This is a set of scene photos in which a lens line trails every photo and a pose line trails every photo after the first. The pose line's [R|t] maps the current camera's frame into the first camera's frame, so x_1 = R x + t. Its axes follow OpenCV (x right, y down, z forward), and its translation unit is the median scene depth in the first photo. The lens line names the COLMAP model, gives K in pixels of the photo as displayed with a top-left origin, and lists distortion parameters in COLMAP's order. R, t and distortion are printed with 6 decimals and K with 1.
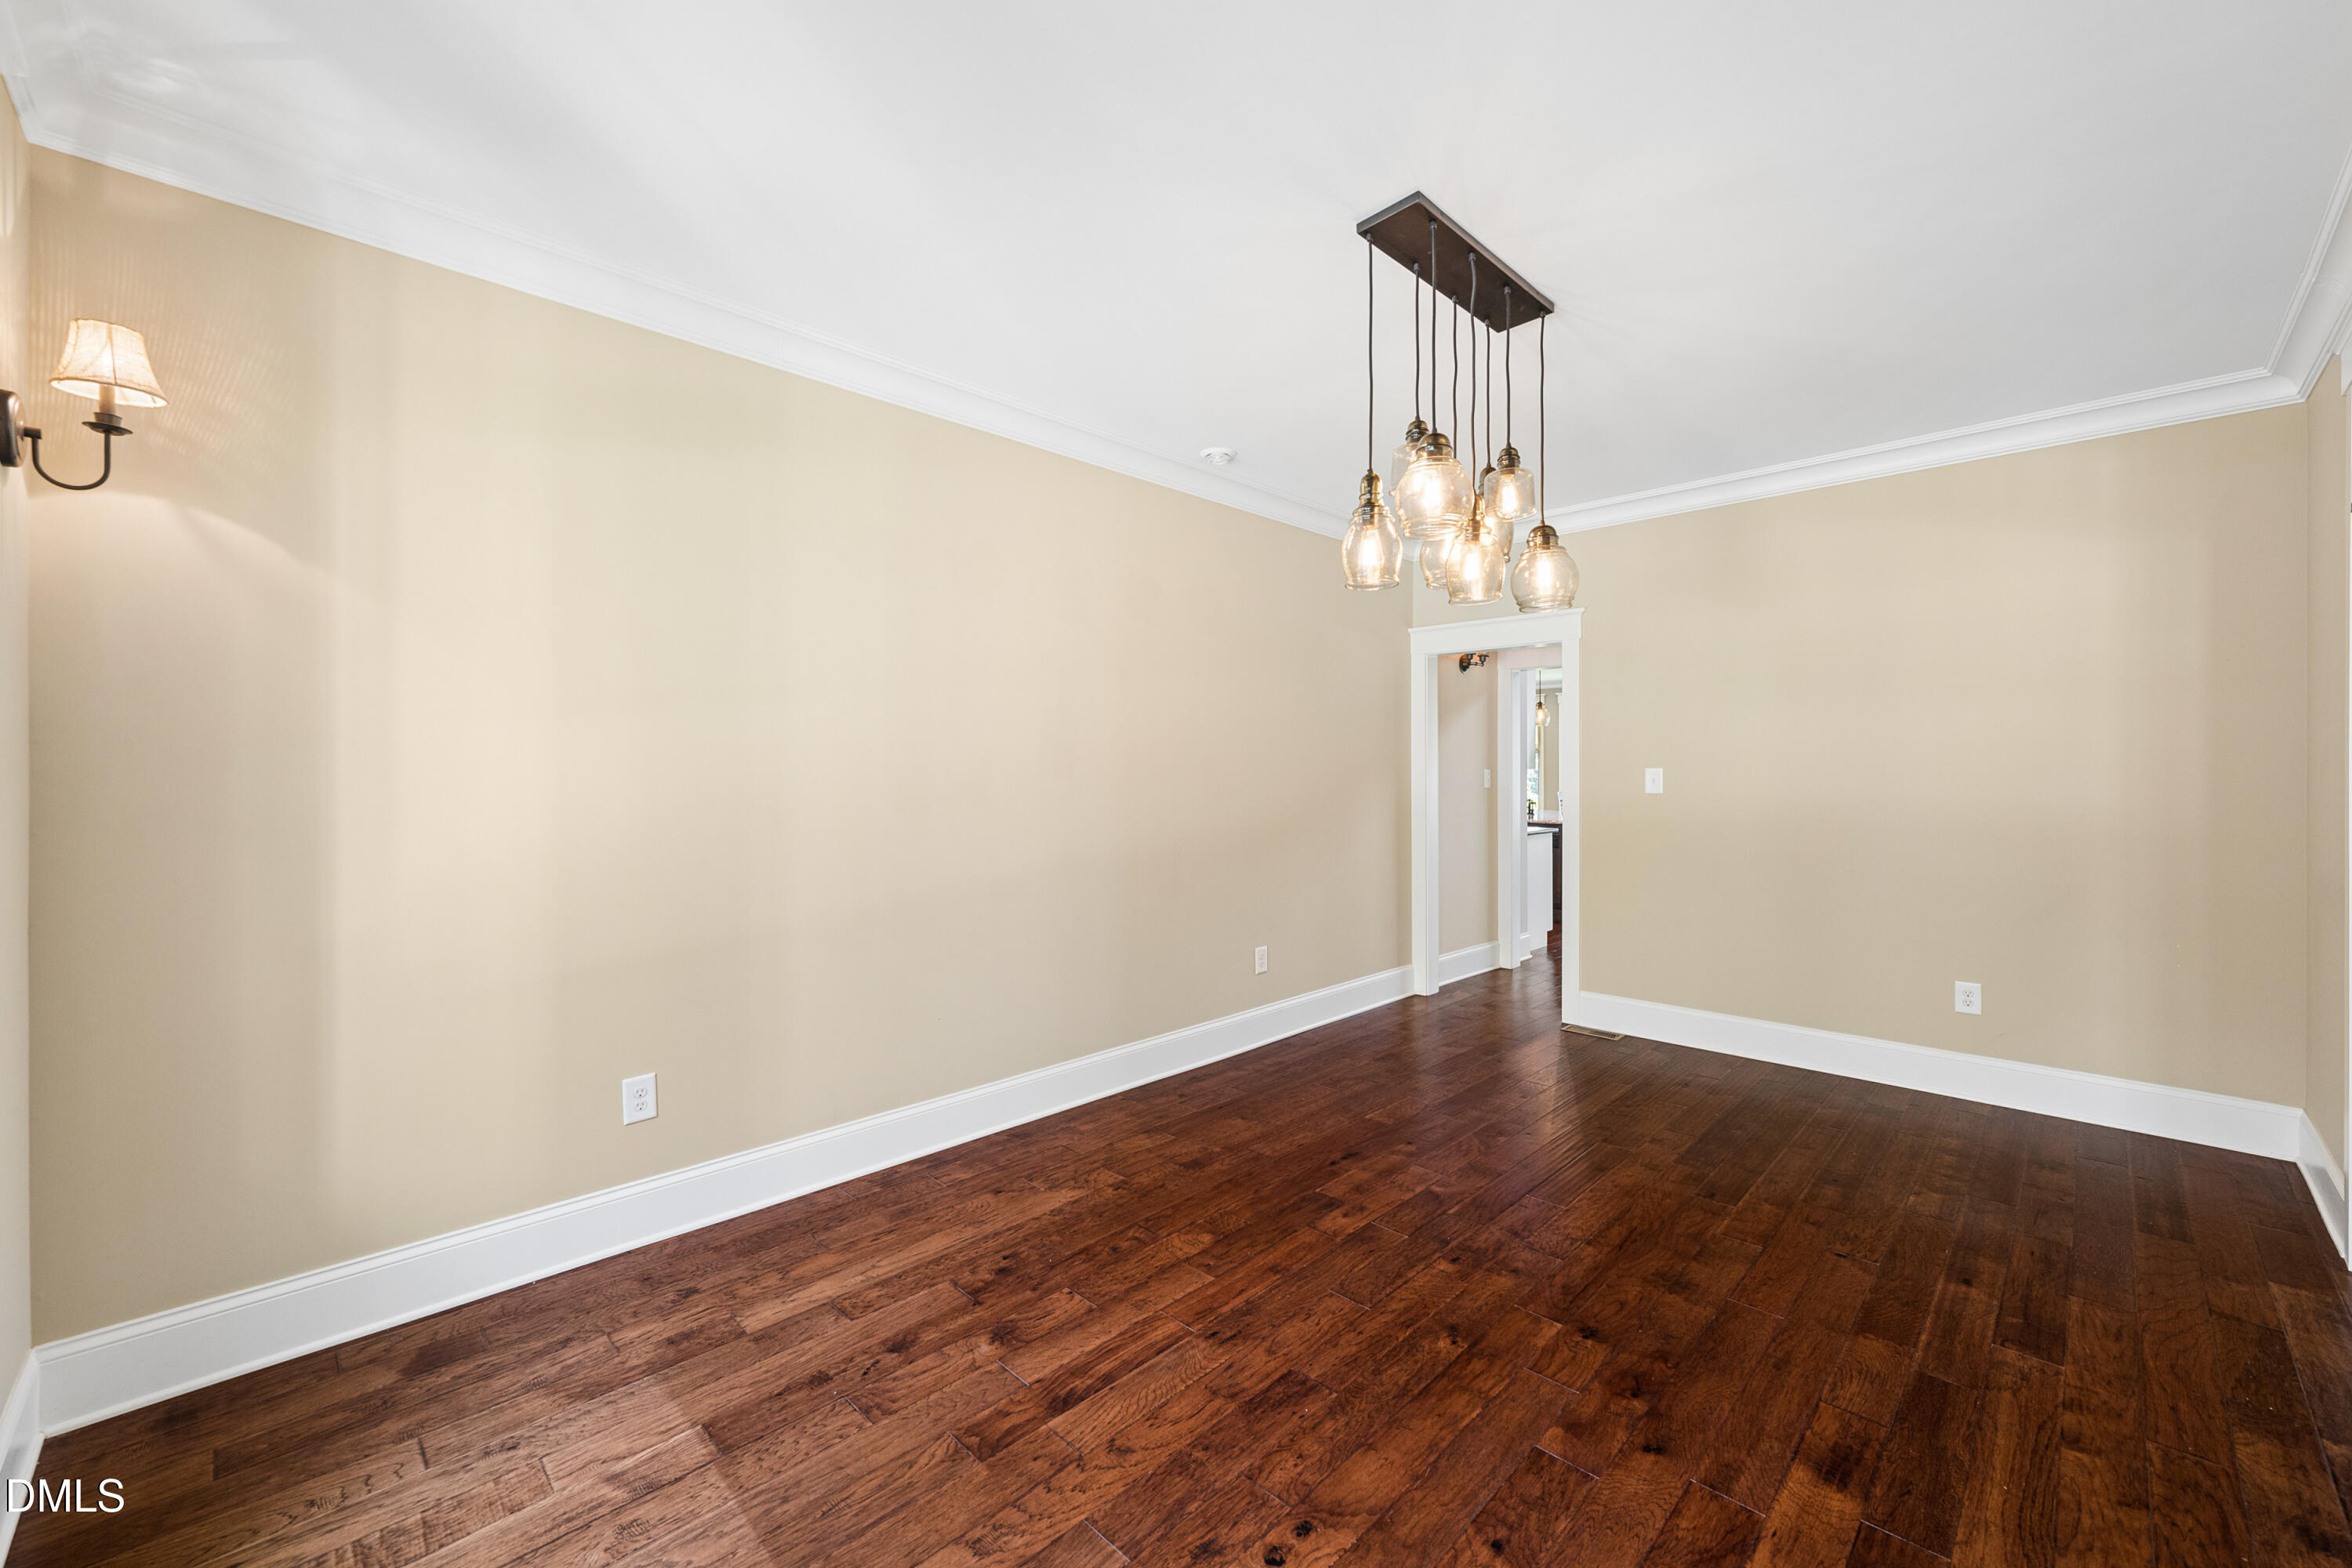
lens RADIAL K [[929.1, 0, 1172.6], [0, 929.1, 774.7], [0, 0, 1]] dist [-0.001622, -0.000029]
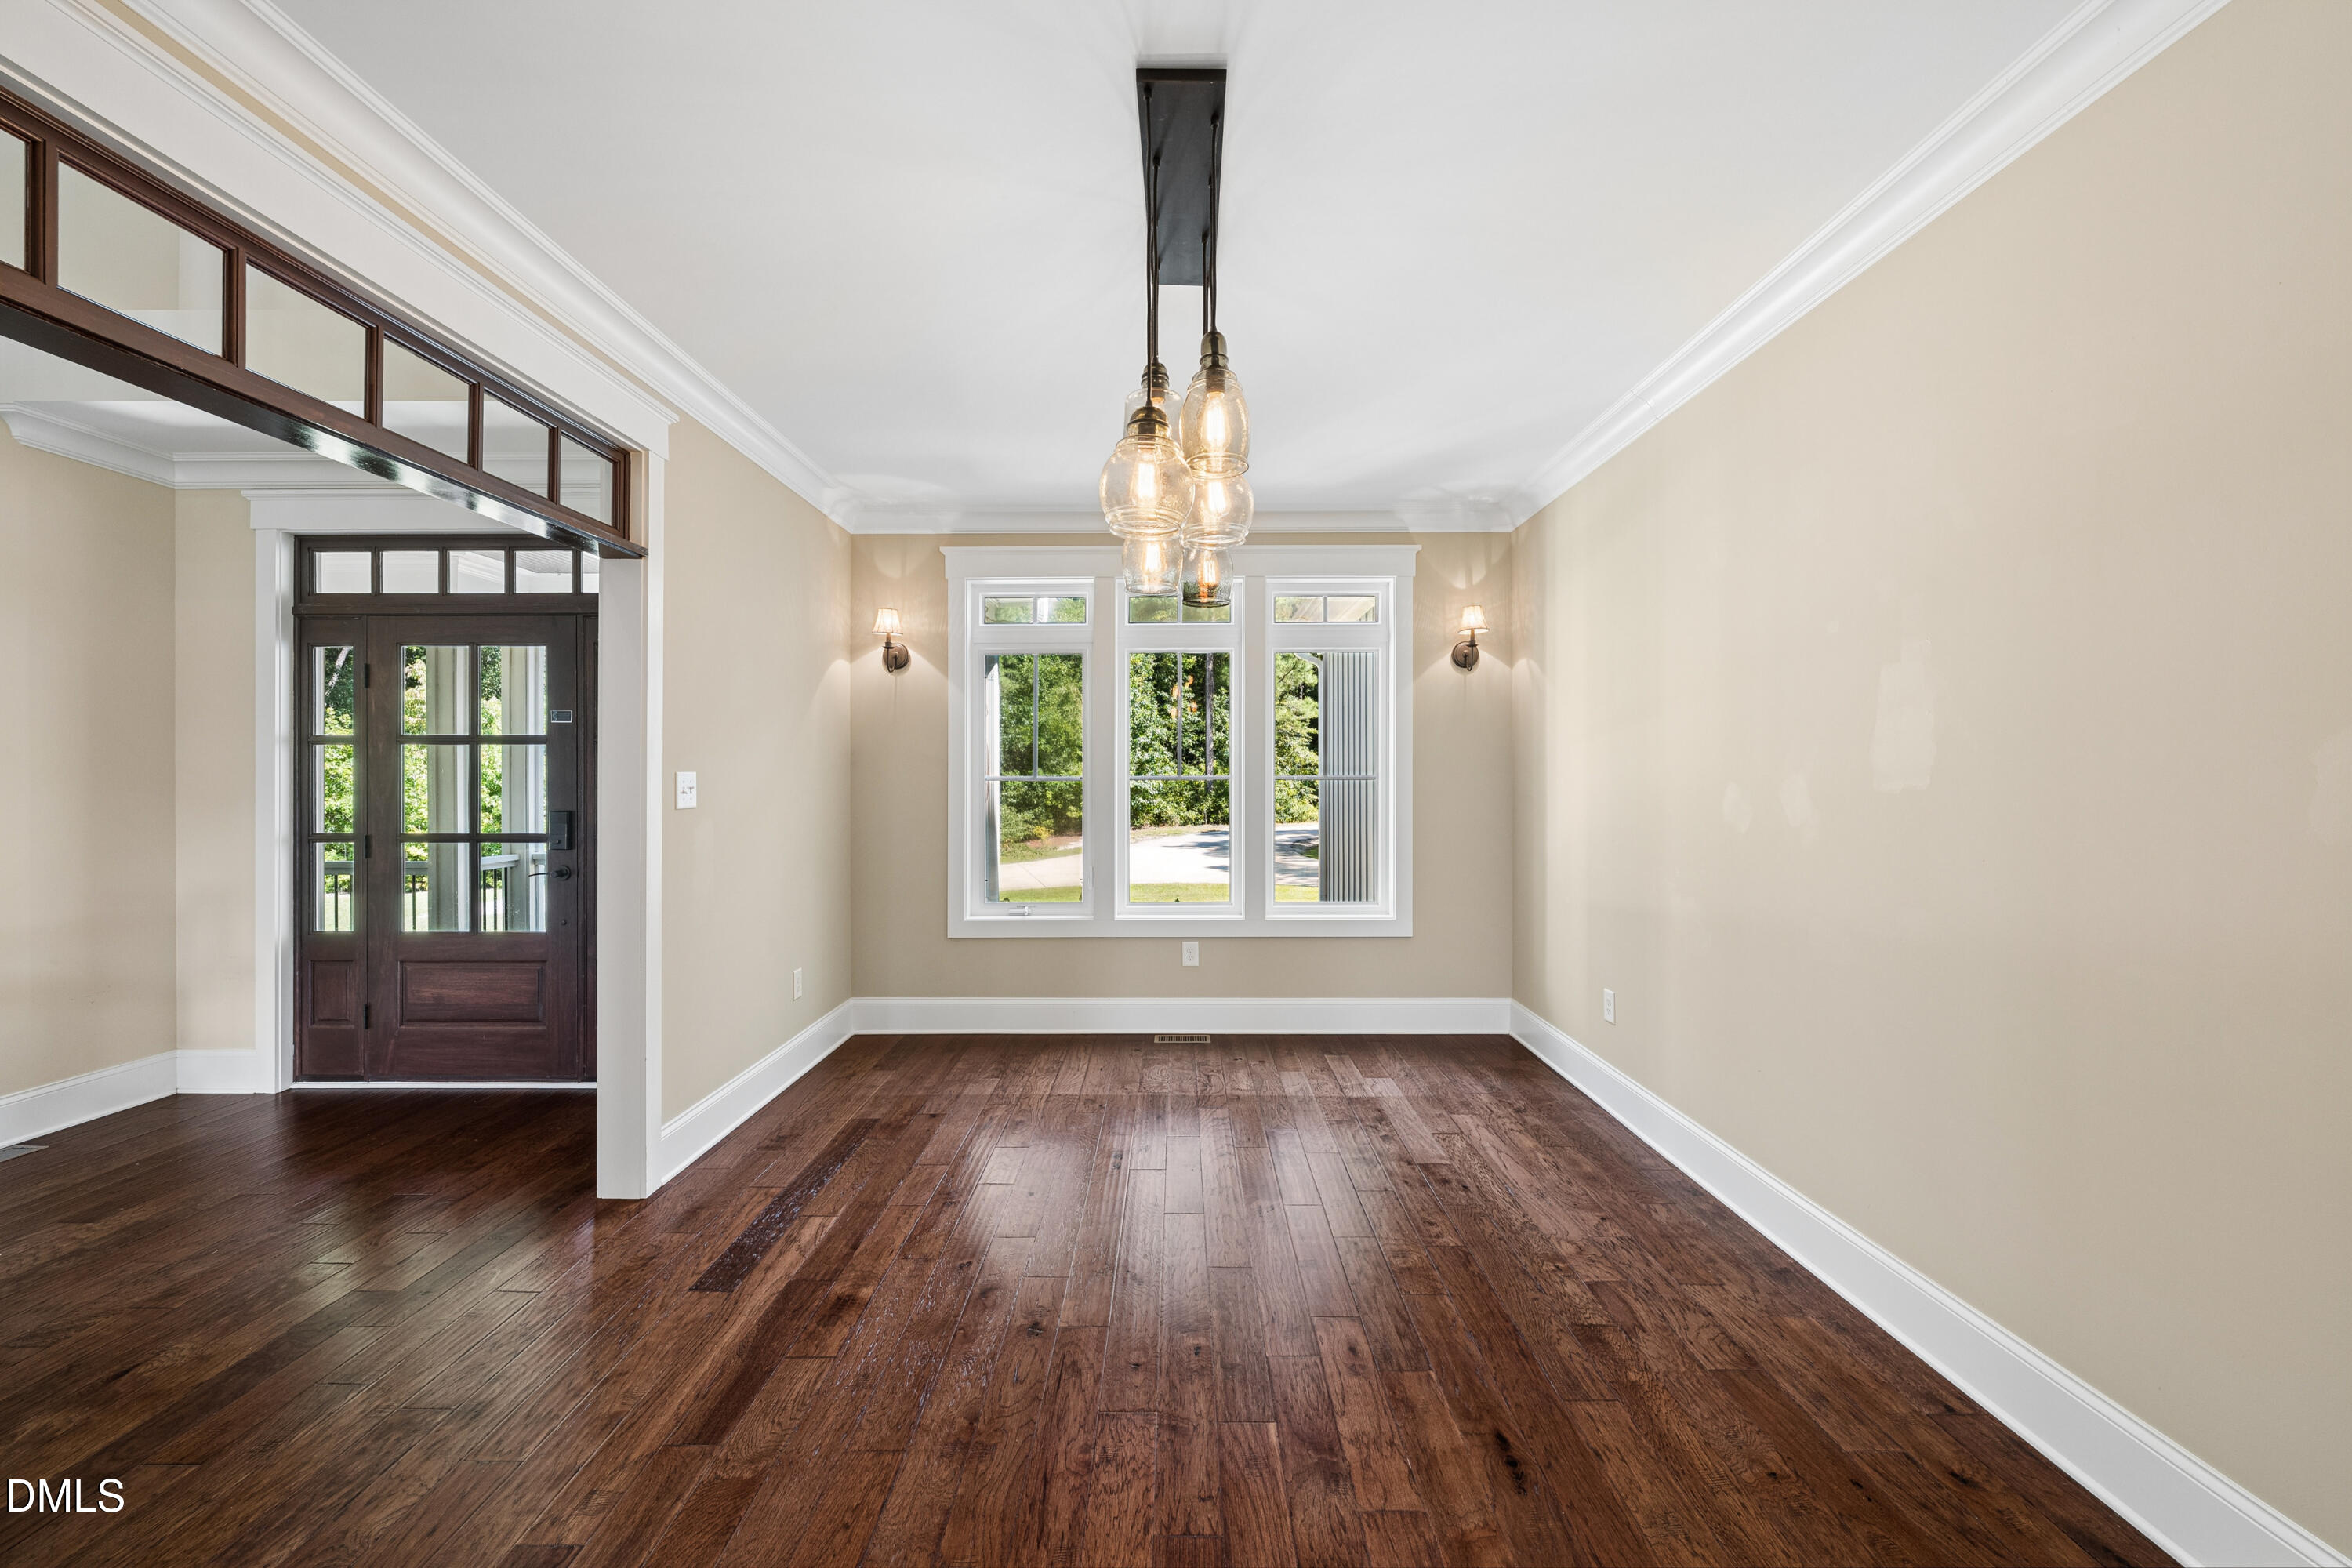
lens RADIAL K [[929.1, 0, 1174.0], [0, 929.1, 779.0], [0, 0, 1]] dist [-0.001622, -0.000029]
pose [[-0.712525, 0.002937, -0.701640, 0.912399], [0.001487, 0.999995, 0.002677, 0.000379], [0.701645, 0.000864, -0.712526, 1.590225]]
